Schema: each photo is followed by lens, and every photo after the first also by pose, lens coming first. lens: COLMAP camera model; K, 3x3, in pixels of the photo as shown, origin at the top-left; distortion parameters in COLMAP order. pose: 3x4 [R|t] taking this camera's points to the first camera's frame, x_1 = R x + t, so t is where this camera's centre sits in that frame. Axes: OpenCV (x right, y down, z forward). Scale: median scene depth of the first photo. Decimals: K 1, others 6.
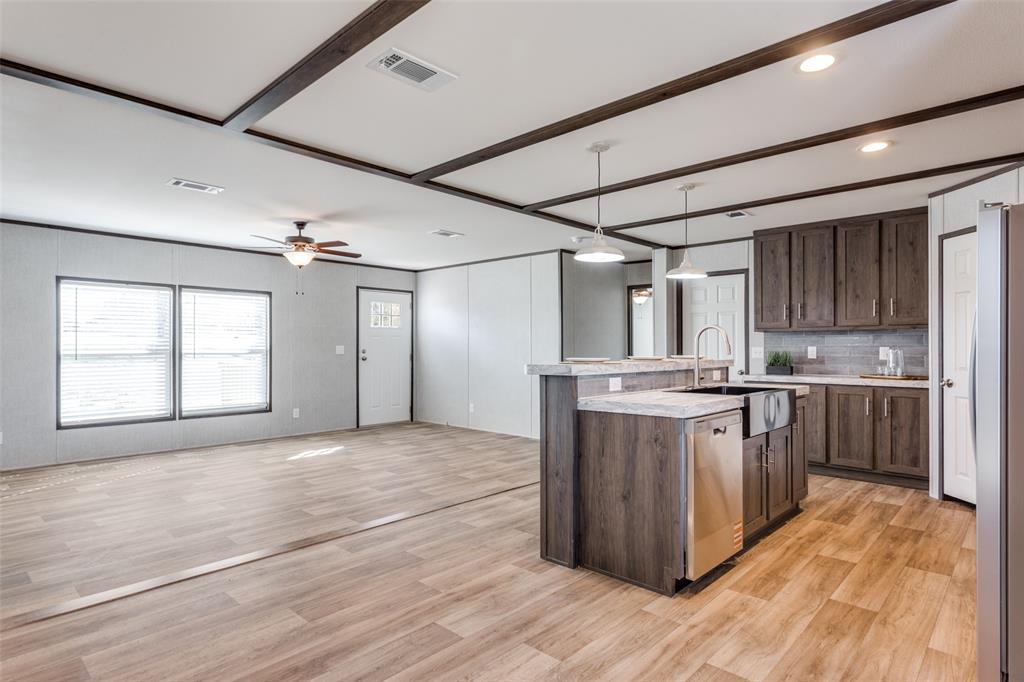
lens RADIAL K [[542.9, 0, 512.0], [0, 542.9, 341.0], [0, 0, 1]] dist [0.000364, 0.000830]
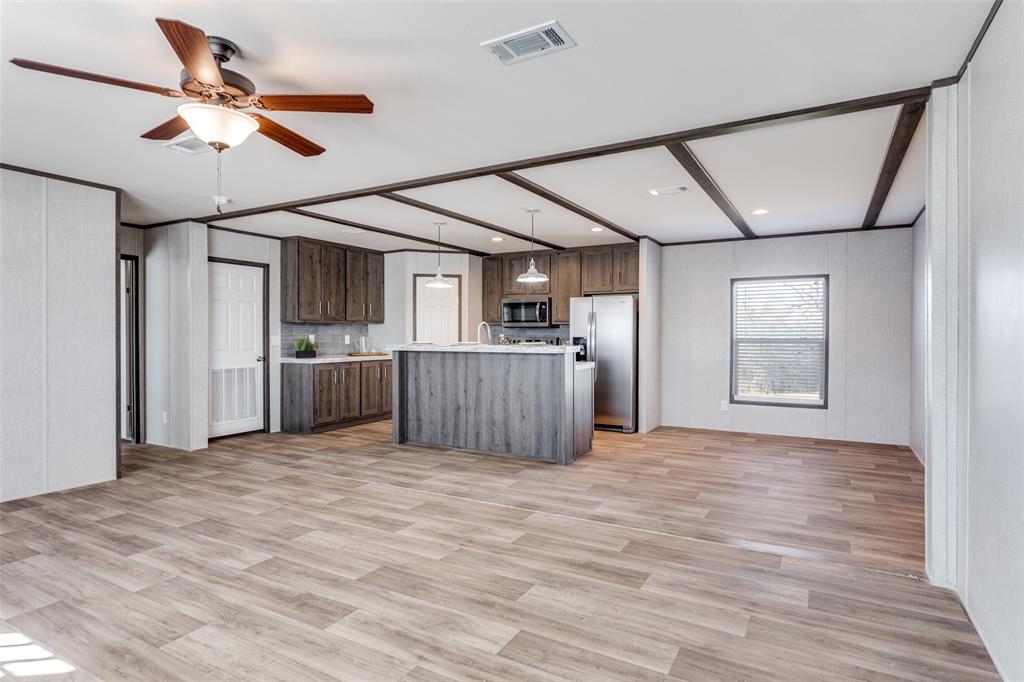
lens RADIAL K [[542.9, 0, 512.0], [0, 542.9, 341.0], [0, 0, 1]] dist [0.000364, 0.000830]
pose [[-0.221374, -0.010643, 0.975131, -1.130496], [-0.011465, 0.999900, 0.008310, 0.012272], [-0.975122, -0.009340, -0.221473, 1.153732]]
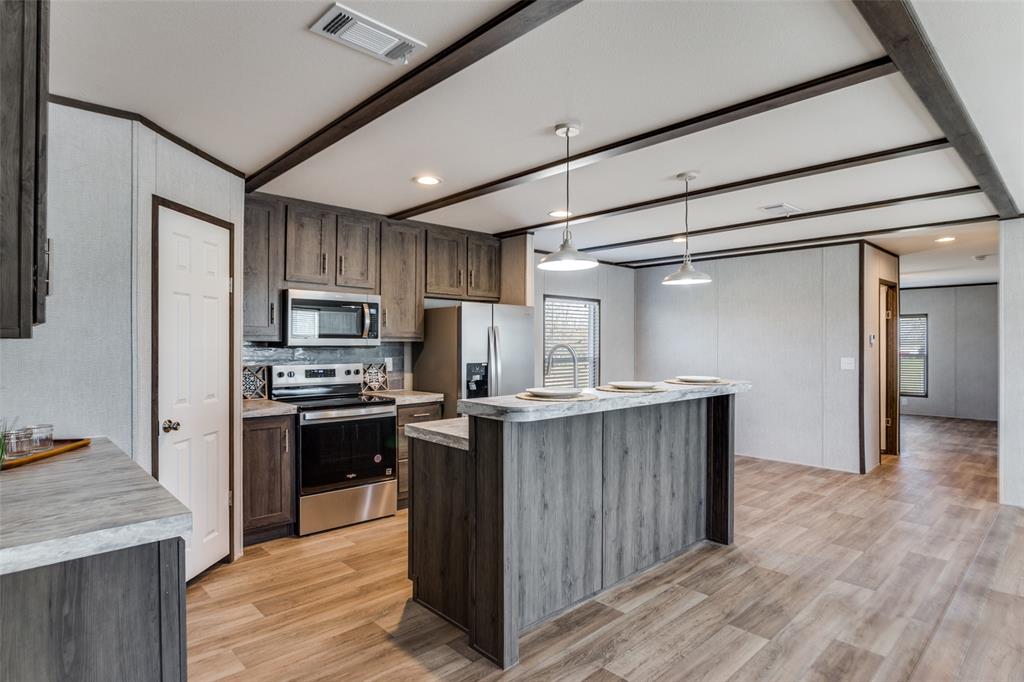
lens RADIAL K [[557.8, 0, 507.1], [0, 557.8, 336.5], [0, 0, 1]] dist [0.004468, 0.001570]
pose [[-0.998071, -0.002207, 0.062045, 0.360083], [-0.003388, 0.999815, -0.018940, -0.021679], [-0.061992, -0.019114, -0.997894, 1.723661]]
